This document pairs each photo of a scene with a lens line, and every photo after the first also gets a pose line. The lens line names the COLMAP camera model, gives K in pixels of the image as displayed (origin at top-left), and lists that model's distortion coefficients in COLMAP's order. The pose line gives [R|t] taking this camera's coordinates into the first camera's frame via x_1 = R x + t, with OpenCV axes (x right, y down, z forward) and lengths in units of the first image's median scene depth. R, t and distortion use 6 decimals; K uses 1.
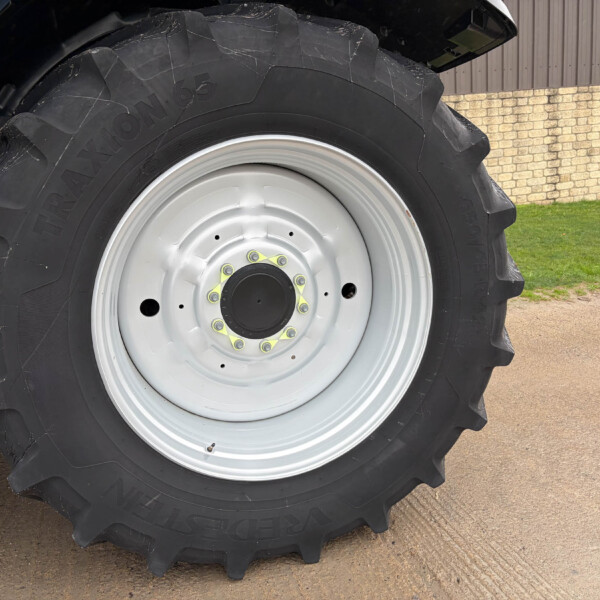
lens RADIAL K [[595.7, 0, 300.0], [0, 595.7, 300.0], [0, 0, 1]] dist [0.034958, -0.033766]
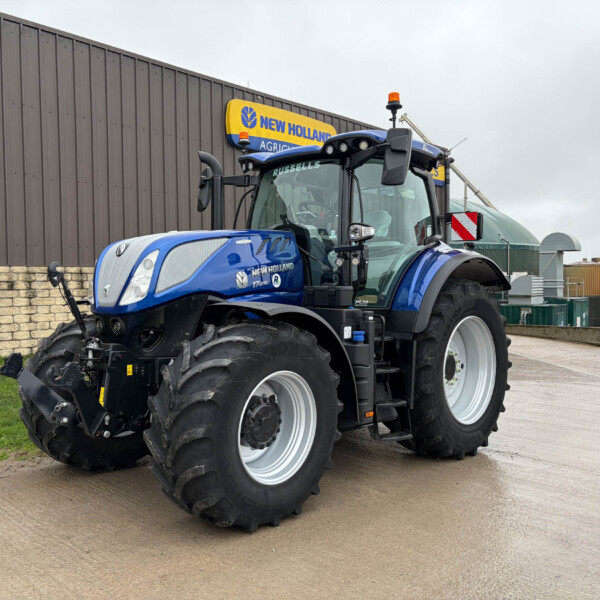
lens RADIAL K [[595.7, 0, 300.0], [0, 595.7, 300.0], [0, 0, 1]] dist [0.034958, -0.033766]
pose [[0.887079, 0.066018, 0.456872, -2.126389], [0.038416, 0.975730, -0.215582, 0.286966], [-0.460016, 0.208789, 0.863013, -1.302112]]
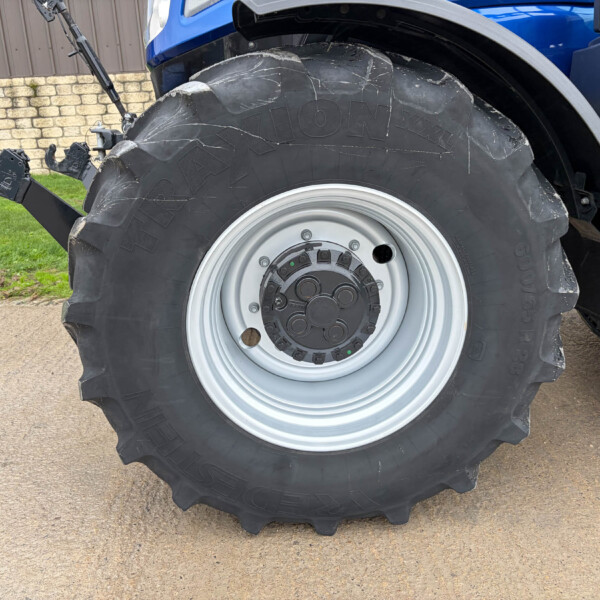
lens RADIAL K [[604.3, 0, 300.1], [0, 604.3, 290.0], [0, 0, 1]] dist [0.054519, -0.006918]
pose [[0.963147, 0.107376, -0.246615, -1.134174], [-0.091374, 0.992952, 0.075474, 0.170373], [0.252981, -0.050158, 0.966170, -0.293502]]
